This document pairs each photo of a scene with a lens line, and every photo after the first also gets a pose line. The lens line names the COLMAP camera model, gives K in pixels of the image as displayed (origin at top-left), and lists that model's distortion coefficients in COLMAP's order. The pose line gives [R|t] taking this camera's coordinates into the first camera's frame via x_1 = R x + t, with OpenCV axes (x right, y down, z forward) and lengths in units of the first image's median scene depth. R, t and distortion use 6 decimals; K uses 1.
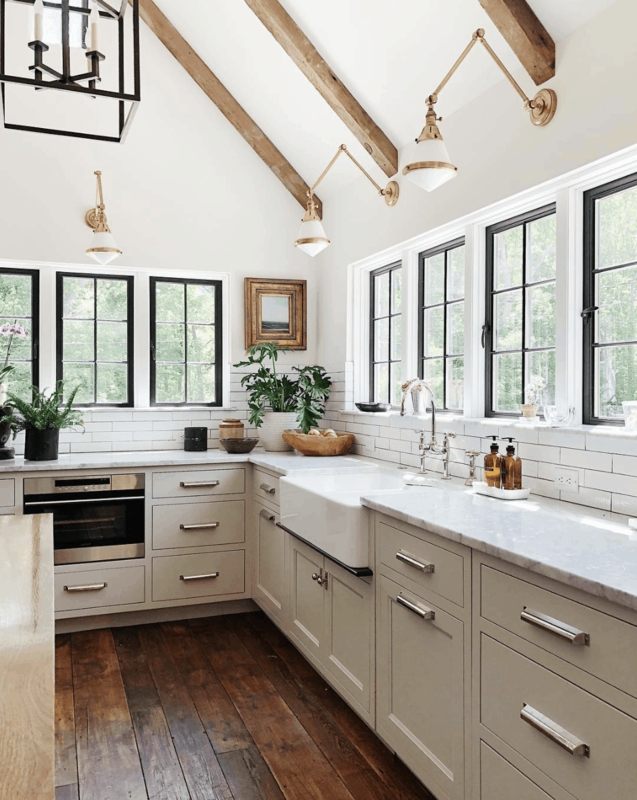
lens RADIAL K [[709.3, 0, 318.5], [0, 709.3, 400.0], [0, 0, 1]] dist [0.091103, -0.106136]
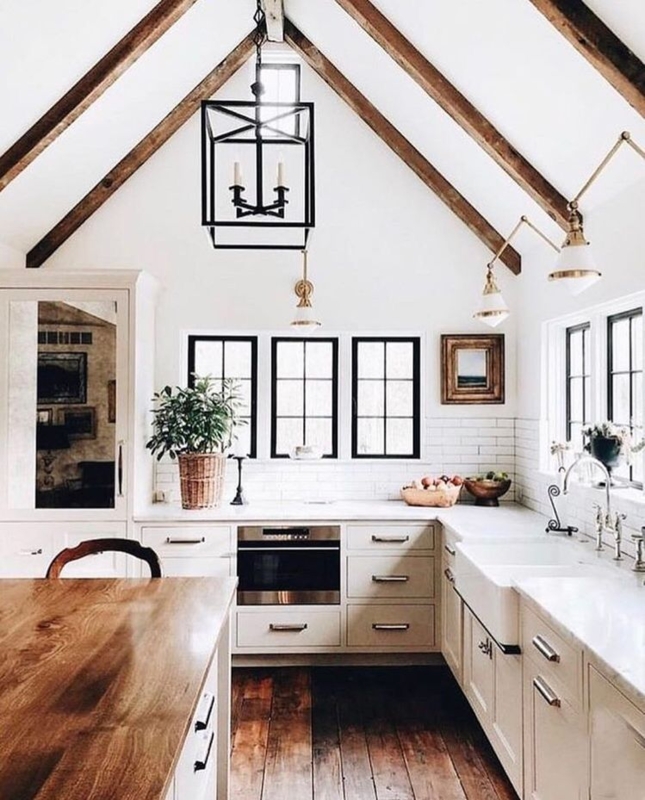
lens RADIAL K [[779.2, 0, 322.5], [0, 779.2, 400.0], [0, 0, 1]] dist [0.090642, -0.019372]
pose [[0.944336, -0.000202, -0.328982, 0.122830], [-0.002948, 0.999954, -0.009075, -0.078538], [0.328968, 0.009540, 0.944293, -0.135062]]
